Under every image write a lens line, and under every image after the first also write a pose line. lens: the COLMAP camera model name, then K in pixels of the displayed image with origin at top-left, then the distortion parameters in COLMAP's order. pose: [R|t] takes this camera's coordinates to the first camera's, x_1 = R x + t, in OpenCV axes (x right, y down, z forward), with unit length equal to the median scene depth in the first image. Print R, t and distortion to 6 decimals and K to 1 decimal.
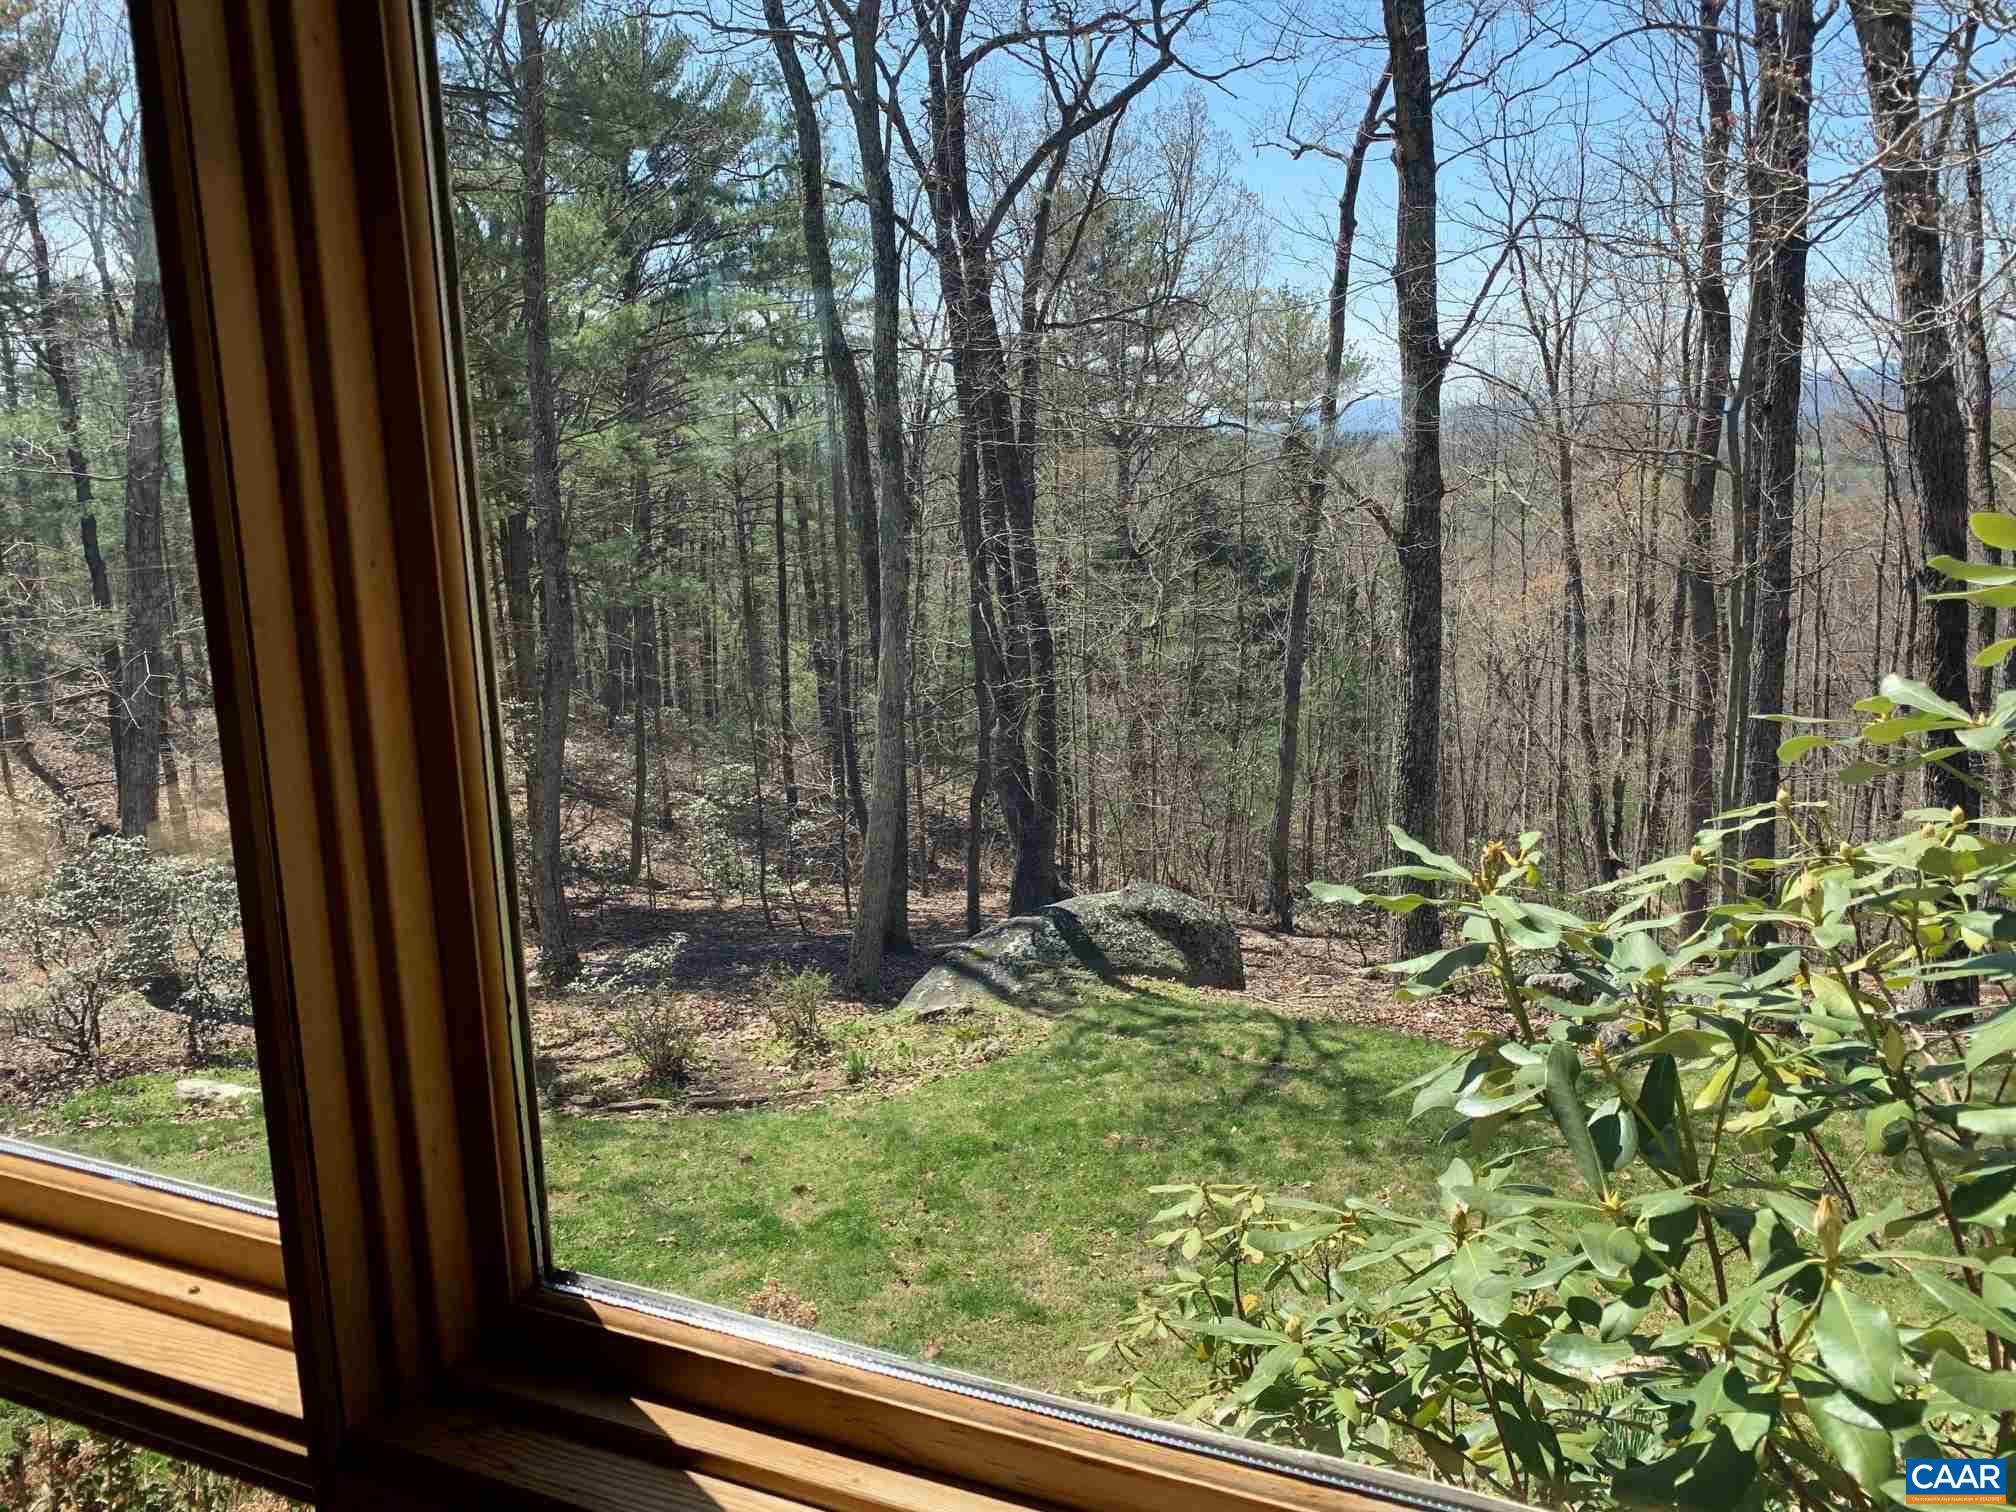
lens RADIAL K [[1530.0, 0, 1003.5], [0, 1530.0, 760.6], [0, 0, 1]] dist [0.076460, -0.003945]
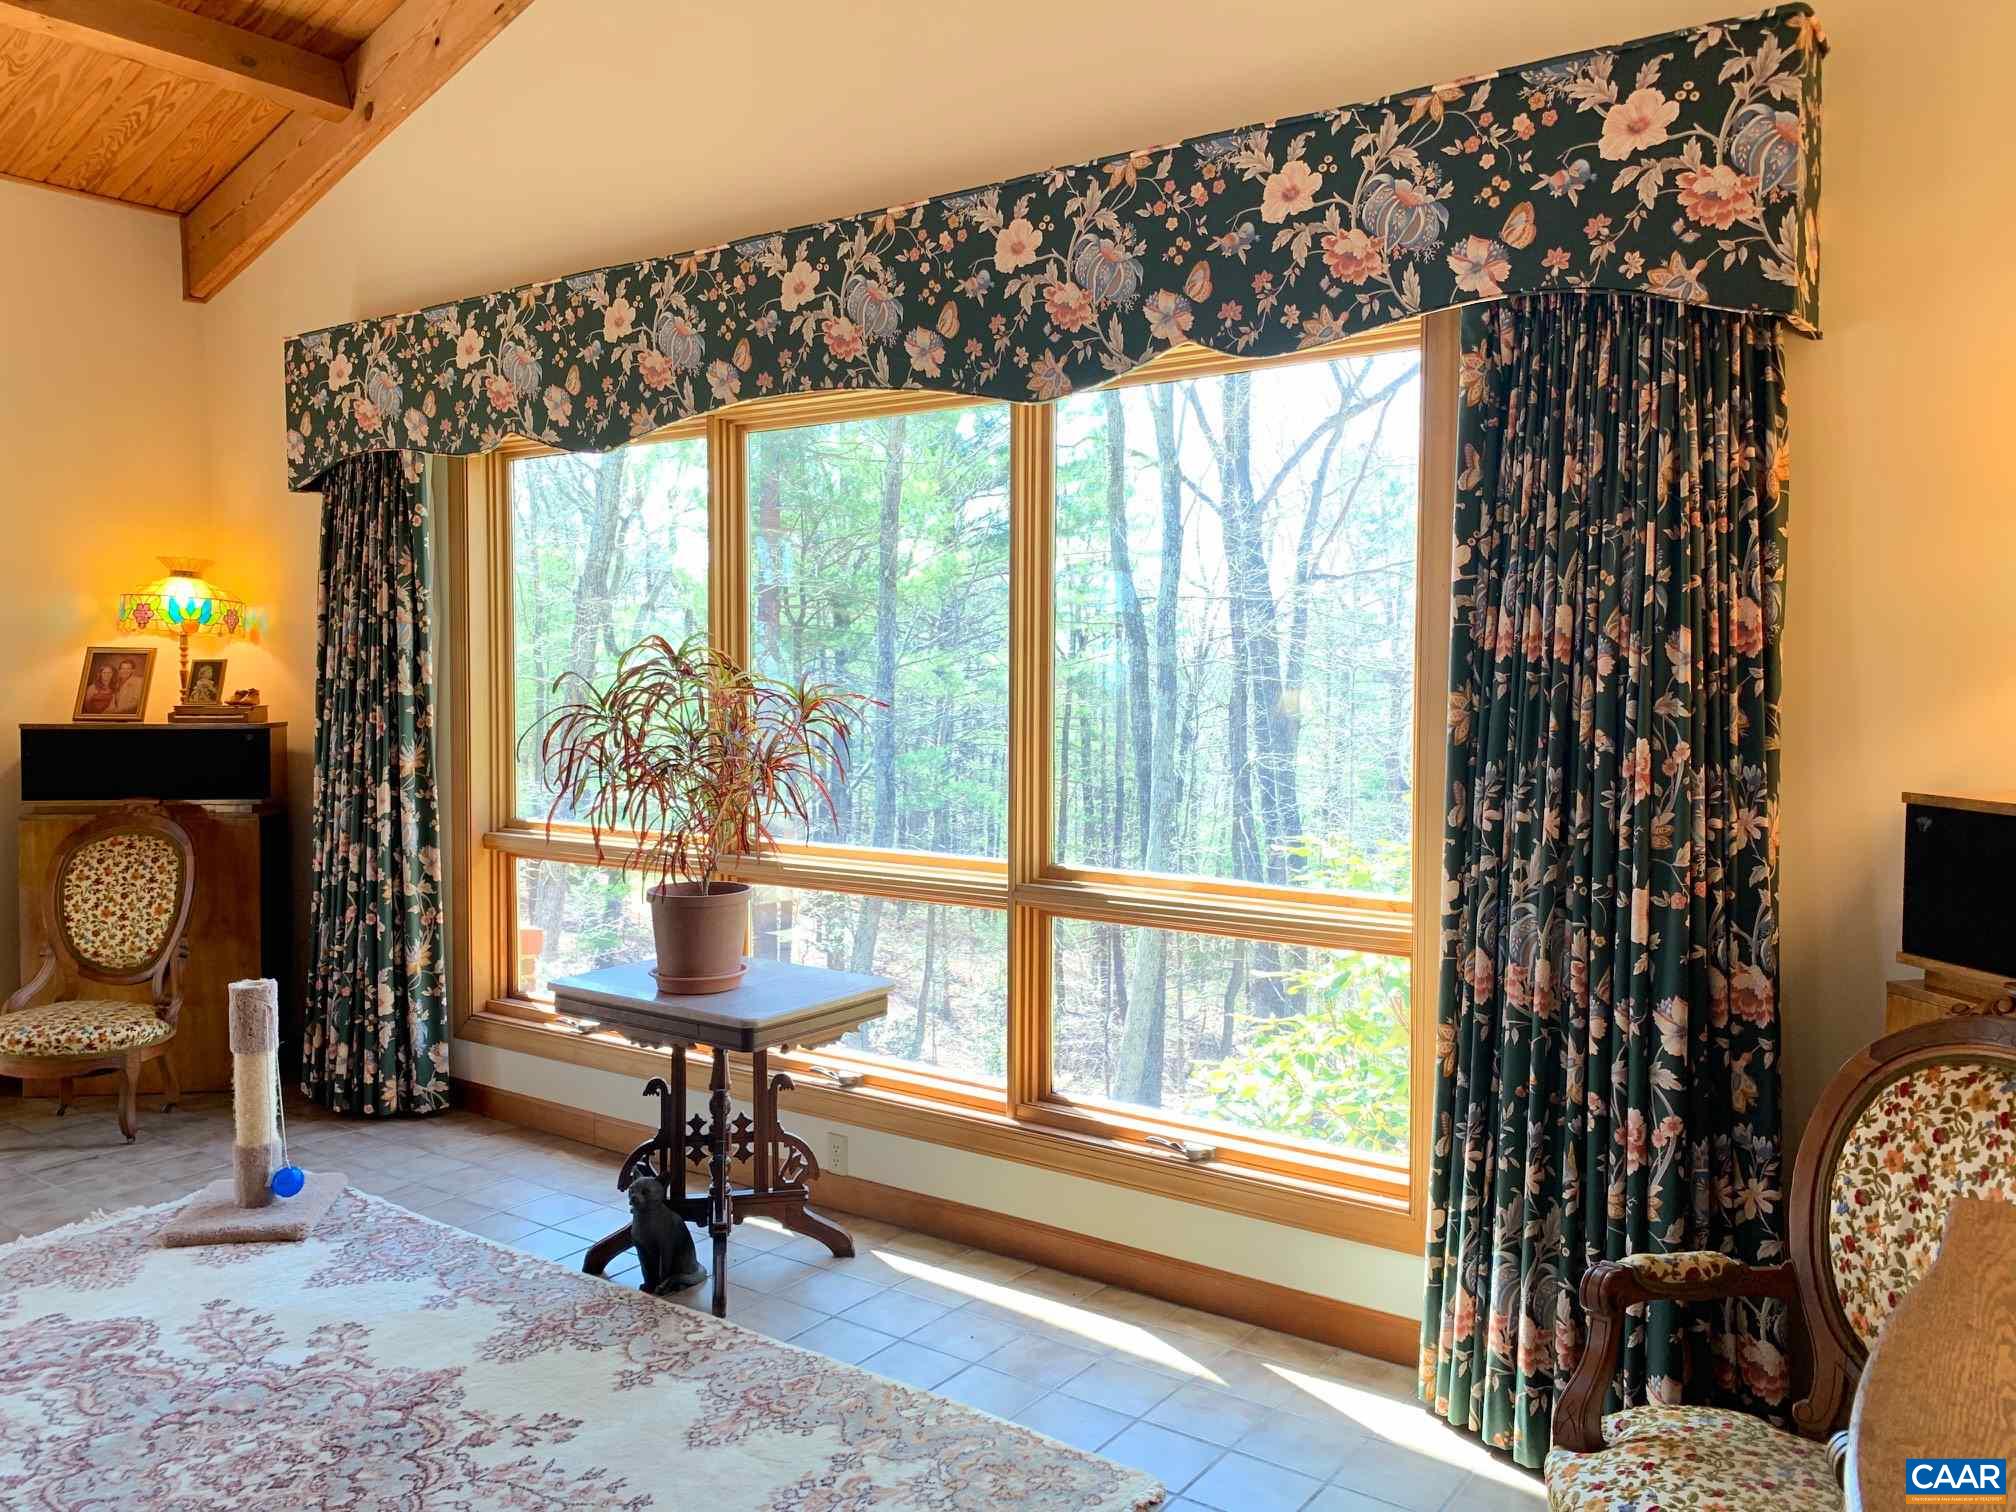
lens RADIAL K [[1530.0, 0, 1001.4], [0, 1530.0, 754.7], [0, 0, 1]] dist [0.076460, -0.003945]
pose [[0.982510, 0.044256, -0.180872, 0.010374], [-0.070563, 0.987390, -0.141712, 0.018327], [0.172320, 0.151996, 0.973244, -0.103006]]
